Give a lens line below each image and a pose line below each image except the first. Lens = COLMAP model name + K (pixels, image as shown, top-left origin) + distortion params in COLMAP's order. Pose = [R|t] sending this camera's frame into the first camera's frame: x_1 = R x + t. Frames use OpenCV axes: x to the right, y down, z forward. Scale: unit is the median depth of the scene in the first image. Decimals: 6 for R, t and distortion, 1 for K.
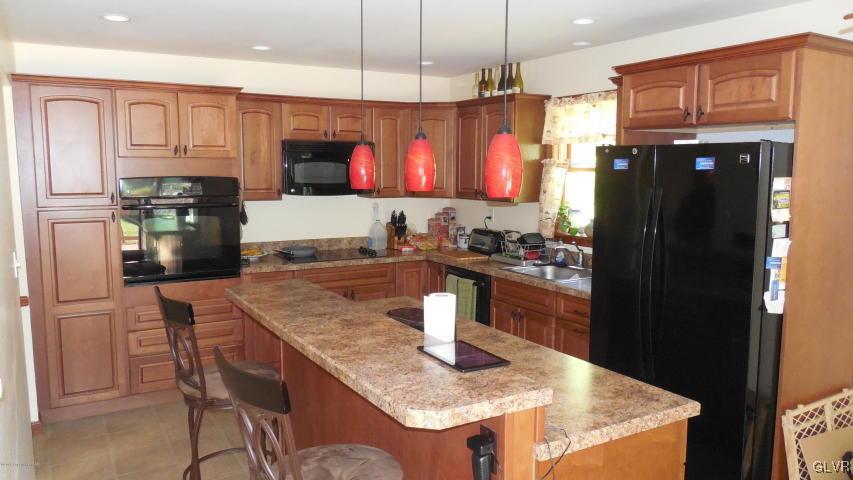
lens RADIAL K [[651.0, 0, 427.2], [0, 651.0, 240.1], [0, 0, 1]] dist [0.000861, 0.005401]
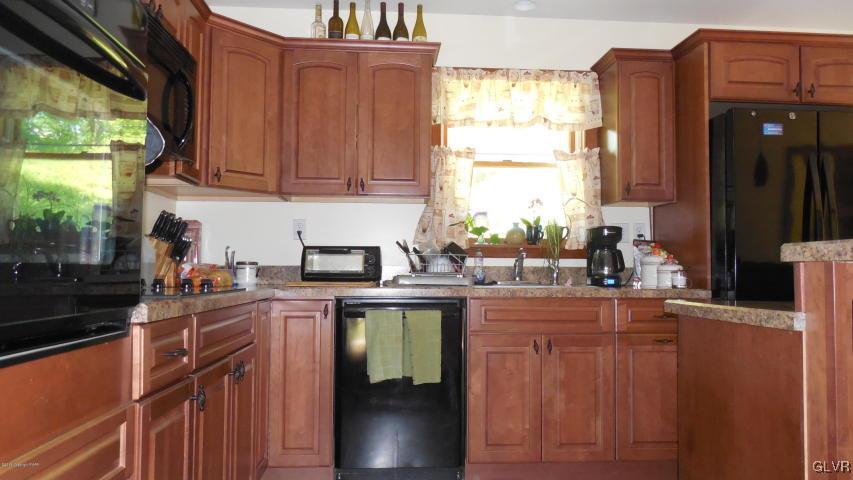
lens RADIAL K [[651.0, 0, 427.8], [0, 651.0, 241.3], [0, 0, 1]] dist [0.000861, 0.005401]
pose [[0.442070, 0.042797, 0.895959, -0.501451], [0.093259, 0.991255, -0.093363, 0.054401], [-0.892119, 0.124829, 0.434213, 0.732819]]
